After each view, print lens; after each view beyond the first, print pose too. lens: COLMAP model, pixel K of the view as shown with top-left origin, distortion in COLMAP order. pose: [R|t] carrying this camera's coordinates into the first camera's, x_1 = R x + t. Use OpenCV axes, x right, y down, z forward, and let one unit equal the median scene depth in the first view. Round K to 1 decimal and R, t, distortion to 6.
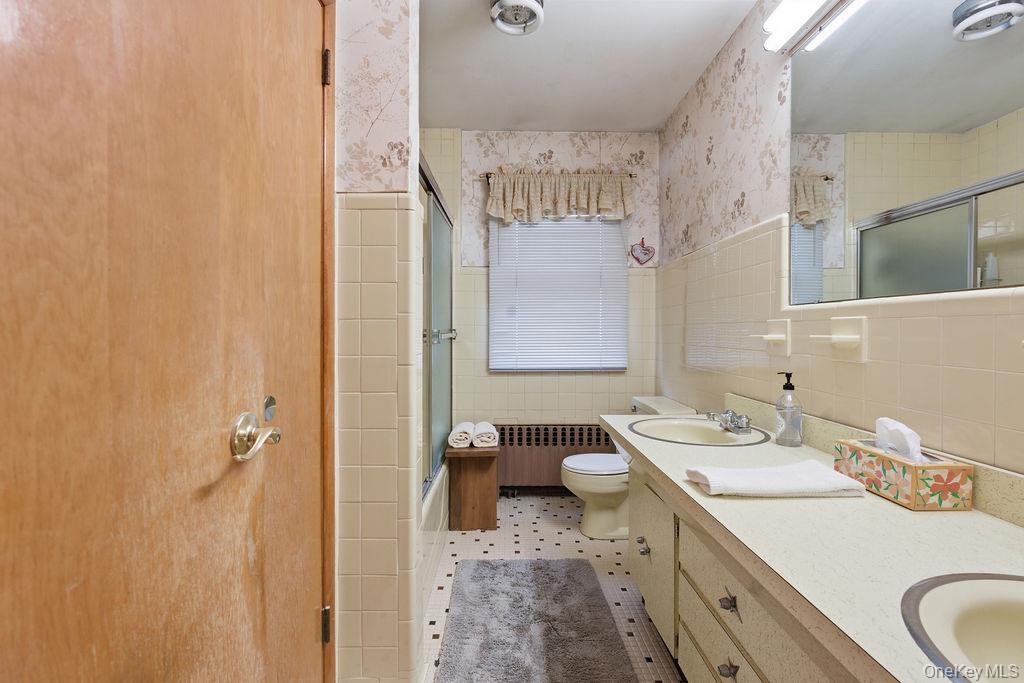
lens RADIAL K [[472.2, 0, 506.9], [0, 472.2, 331.3], [0, 0, 1]] dist [-0.003118, 0.001459]
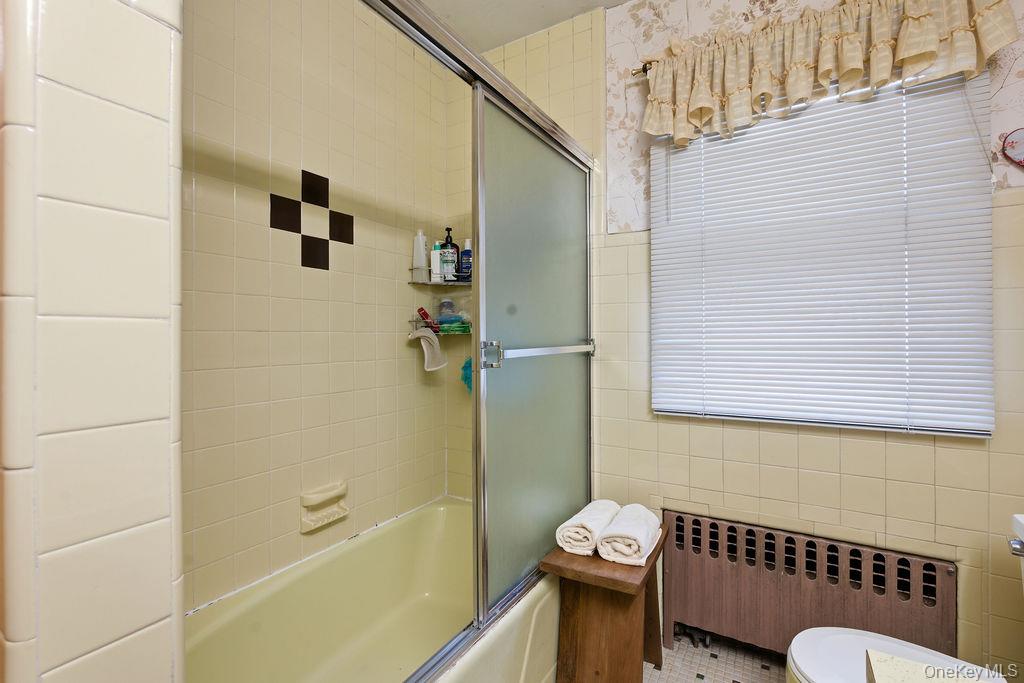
lens RADIAL K [[457.2, 0, 514.3], [0, 457.2, 334.2], [0, 0, 1]] dist [-0.004528, 0.000614]
pose [[0.855975, -0.006839, -0.516972, 0.133993], [0.001415, 0.999940, -0.010885, -0.004985], [0.517015, 0.008586, 0.855933, 0.573264]]
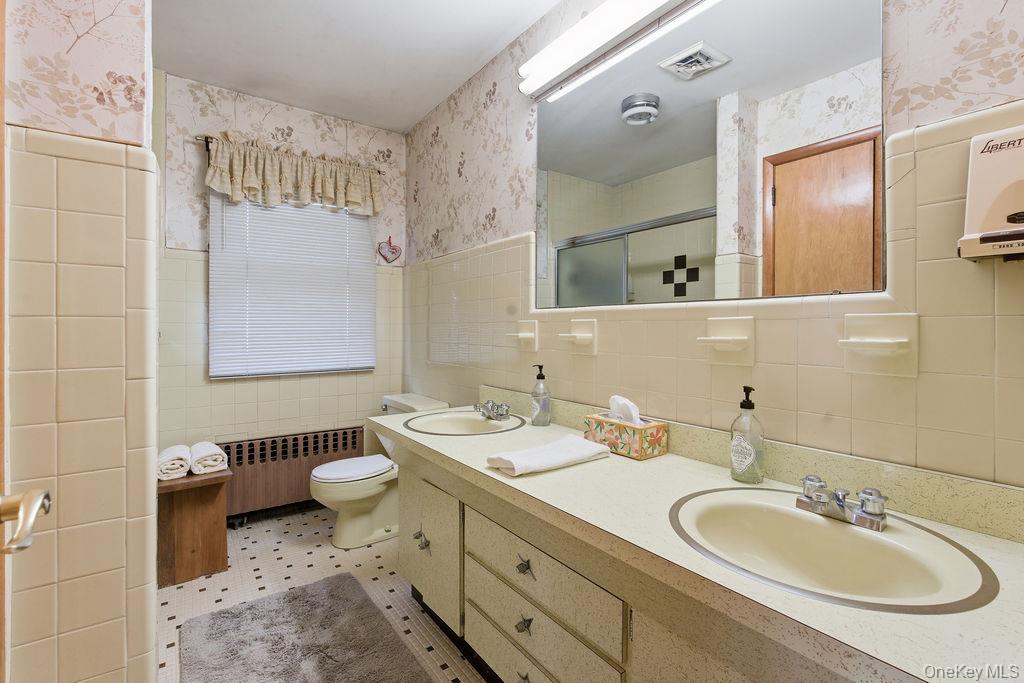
lens RADIAL K [[473.9, 0, 517.6], [0, 473.9, 327.5], [0, 0, 1]] dist [-0.005186, 0.000599]
pose [[0.813062, -0.001104, 0.582176, -0.101429], [0.001728, 0.999998, -0.000516, -0.004831], [-0.582175, 0.001425, 0.813062, 0.031704]]
